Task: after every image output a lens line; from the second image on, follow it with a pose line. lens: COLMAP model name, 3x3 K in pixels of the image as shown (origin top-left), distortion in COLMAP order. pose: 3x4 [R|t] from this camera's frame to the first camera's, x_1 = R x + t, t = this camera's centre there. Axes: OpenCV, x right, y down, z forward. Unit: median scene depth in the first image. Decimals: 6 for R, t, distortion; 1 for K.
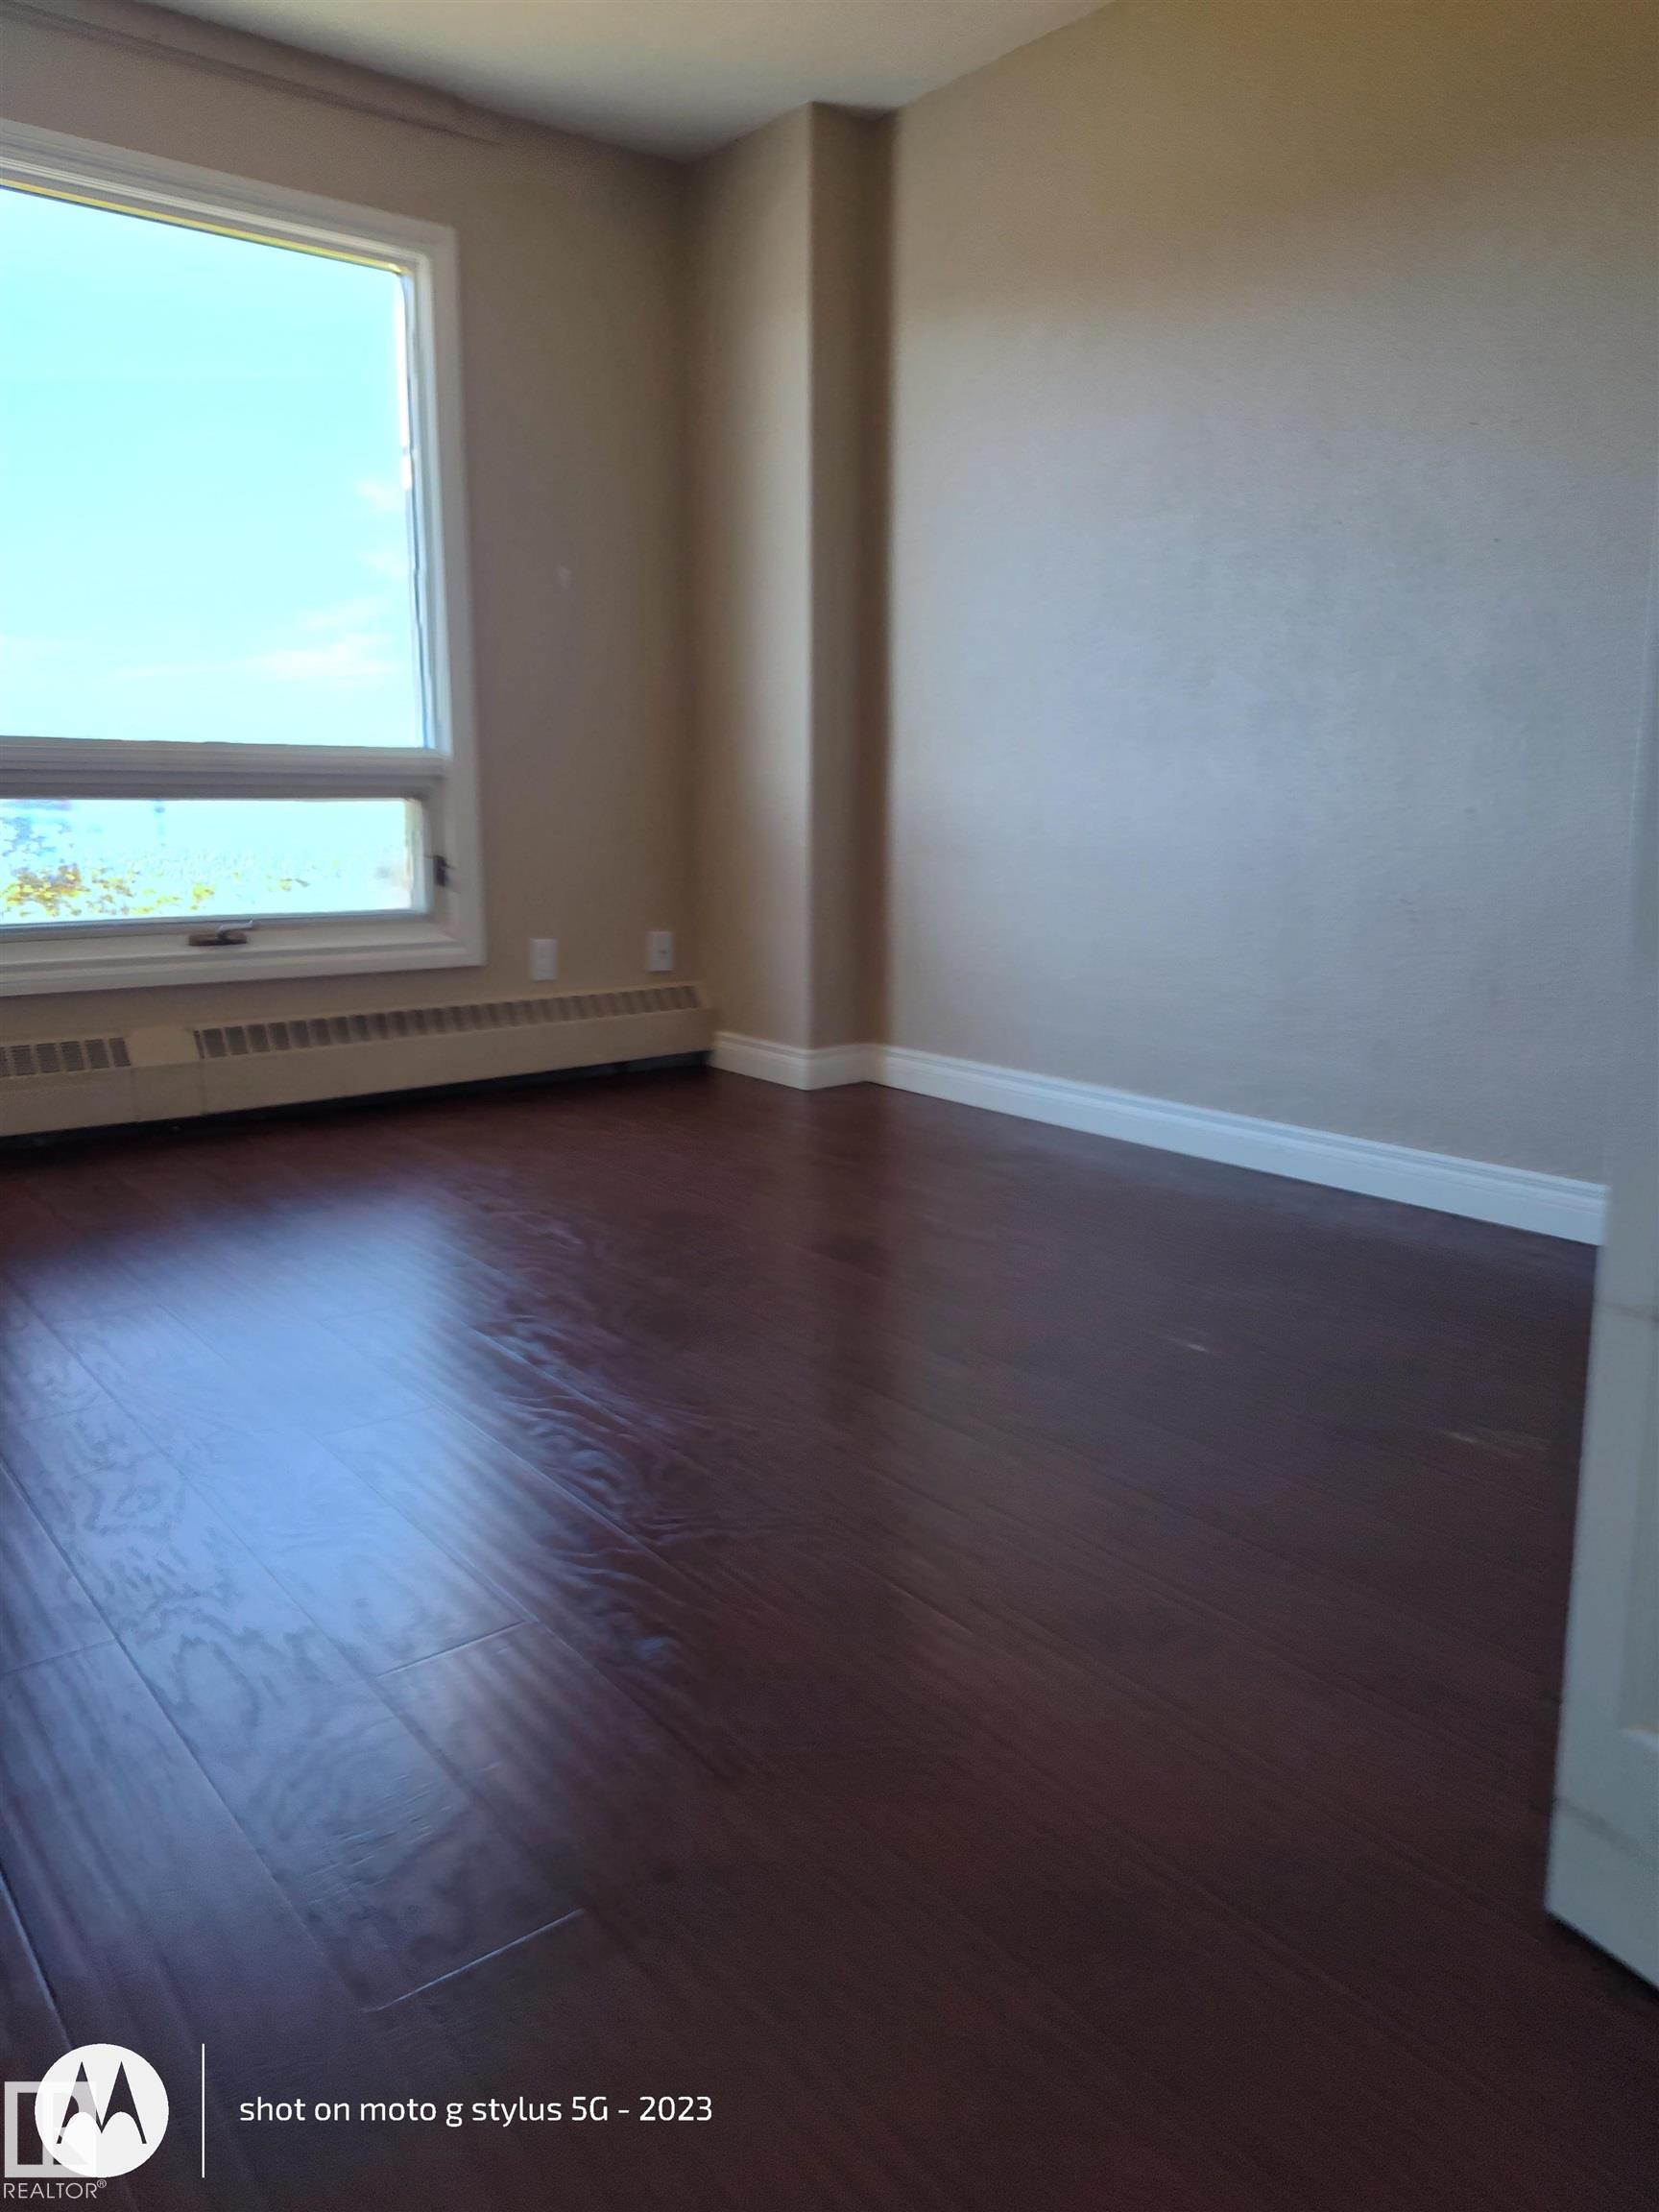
lens RADIAL K [[1516.2, 0, 829.6], [0, 1516.2, 1105.8], [0, 0, 1]] dist [0.000018, -0.003094]
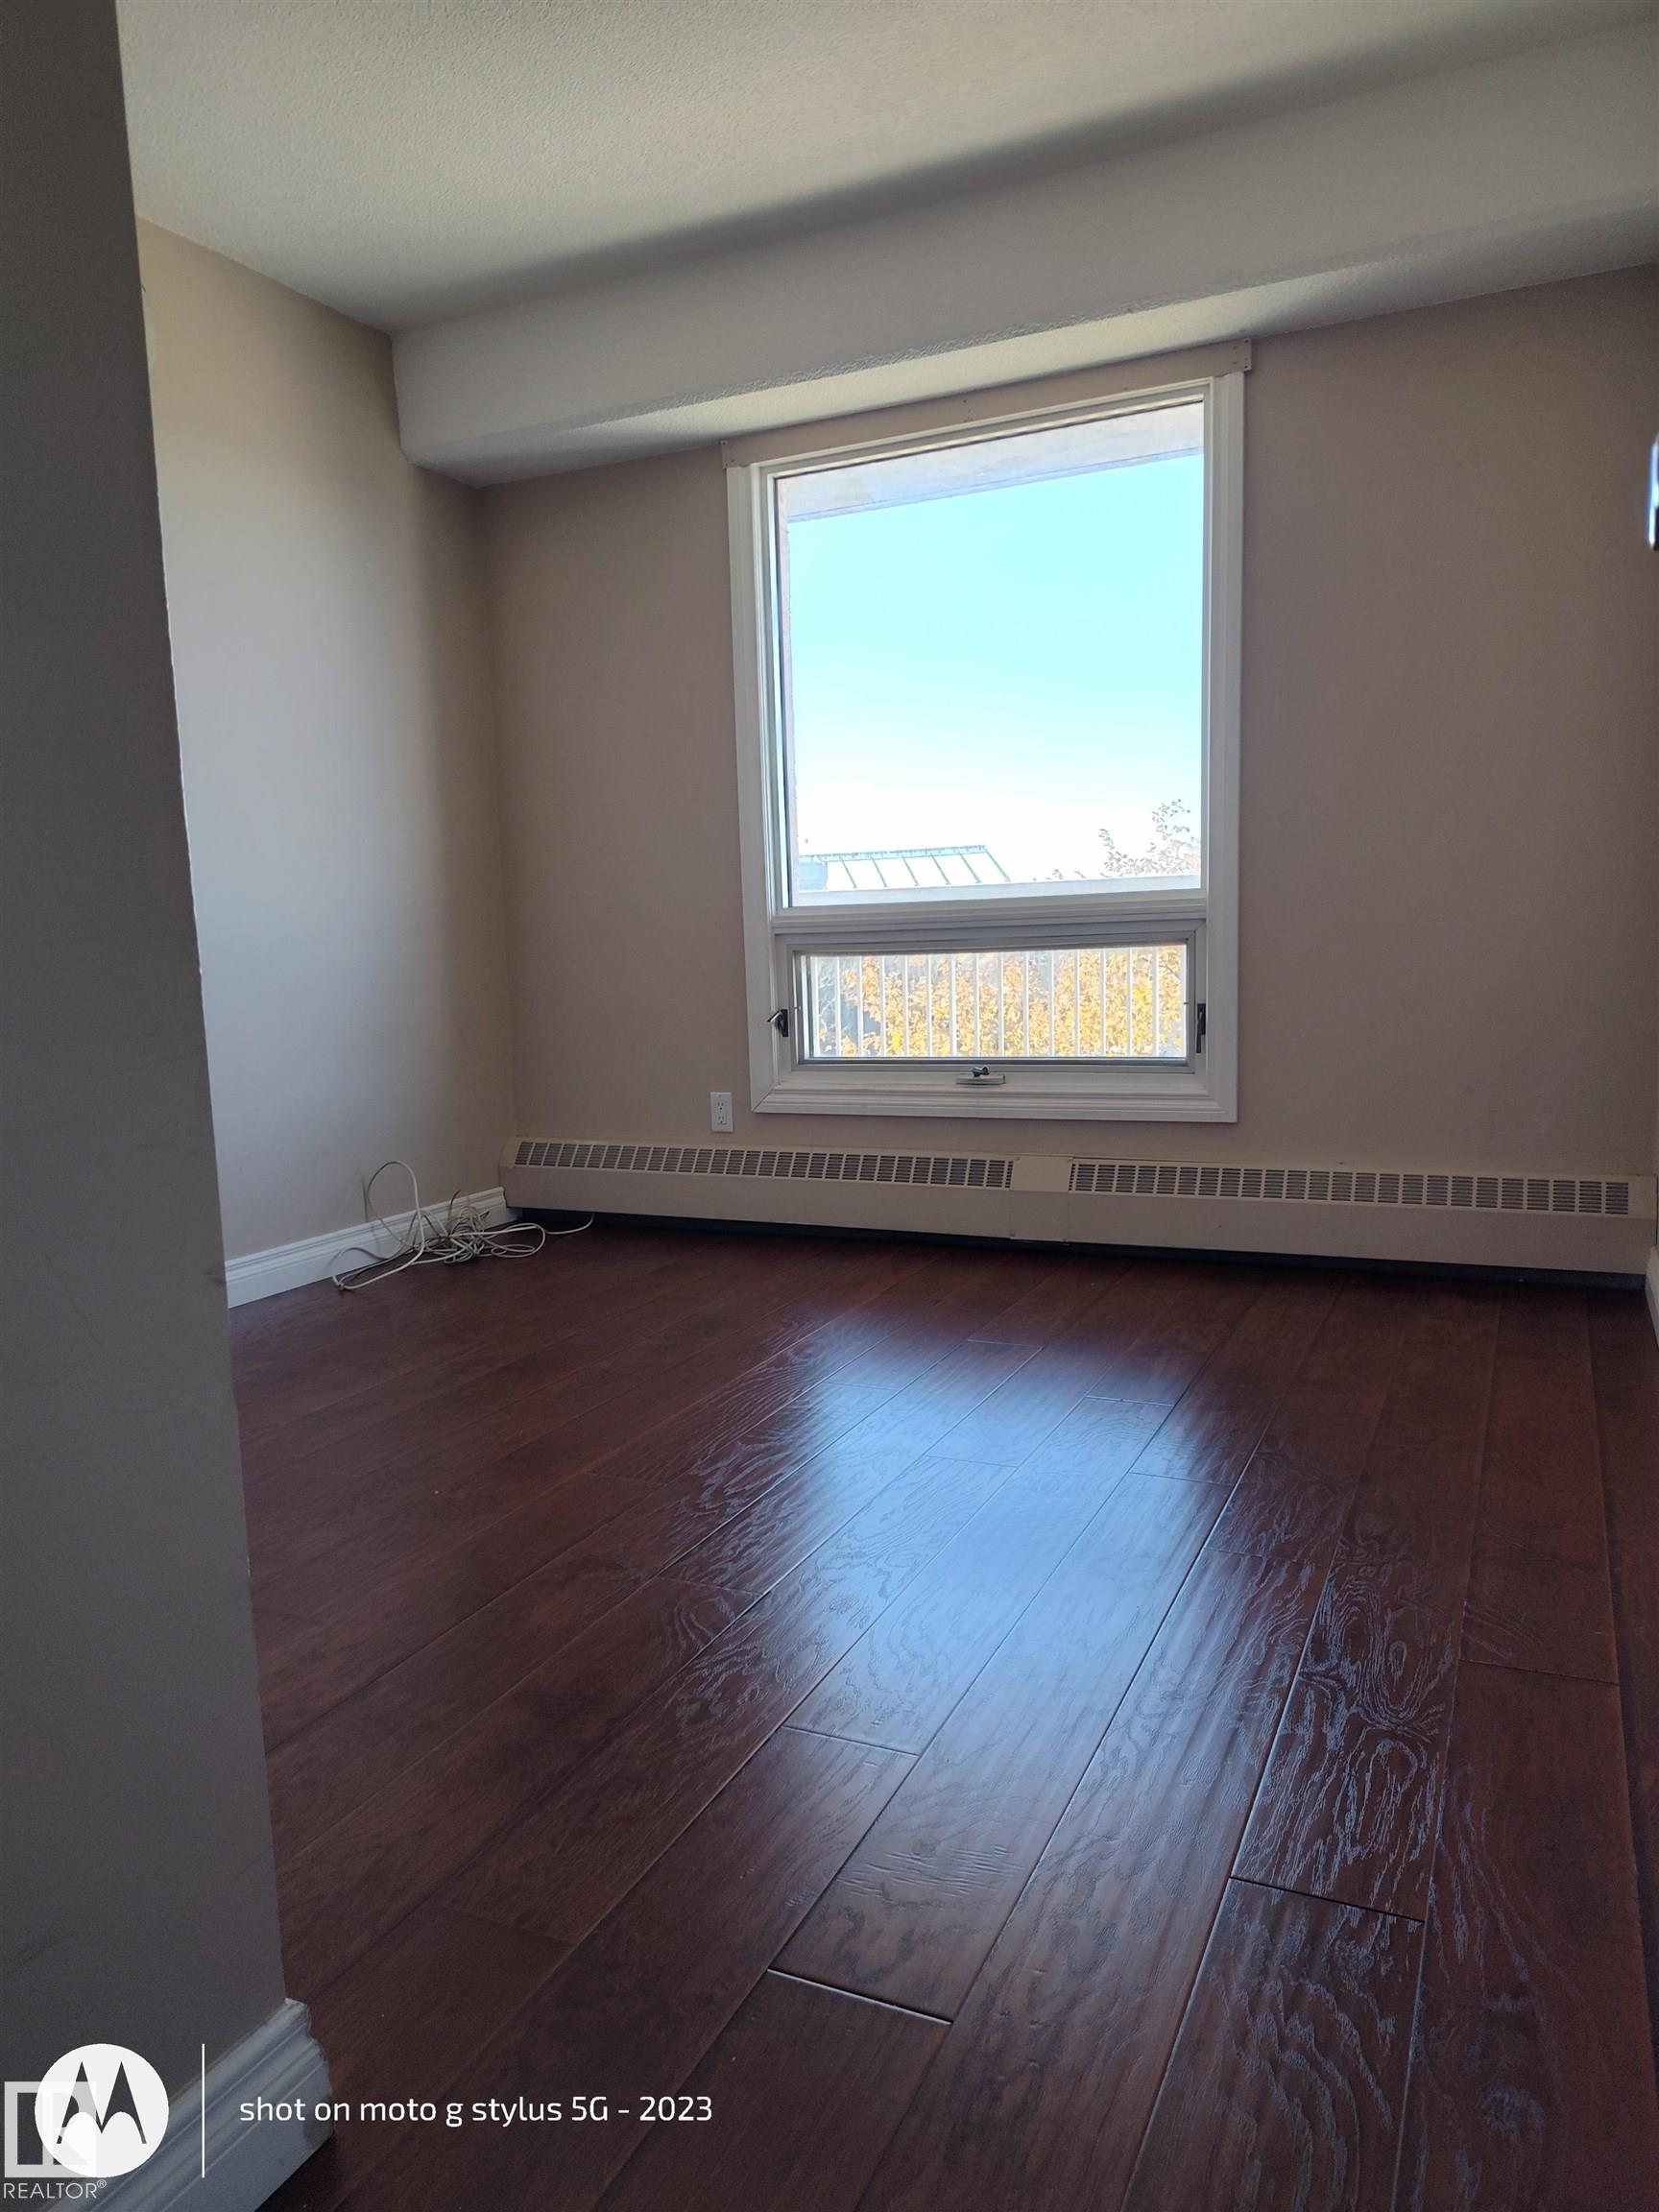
lens RADIAL K [[1516.2, 0, 829.6], [0, 1516.2, 1105.8], [0, 0, 1]] dist [0.000018, -0.003094]
pose [[0.432076, 0.070725, -0.899060, 0.485912], [-0.147106, 0.989095, 0.007110, -0.075990], [0.889759, 0.129185, 0.437768, 0.399824]]
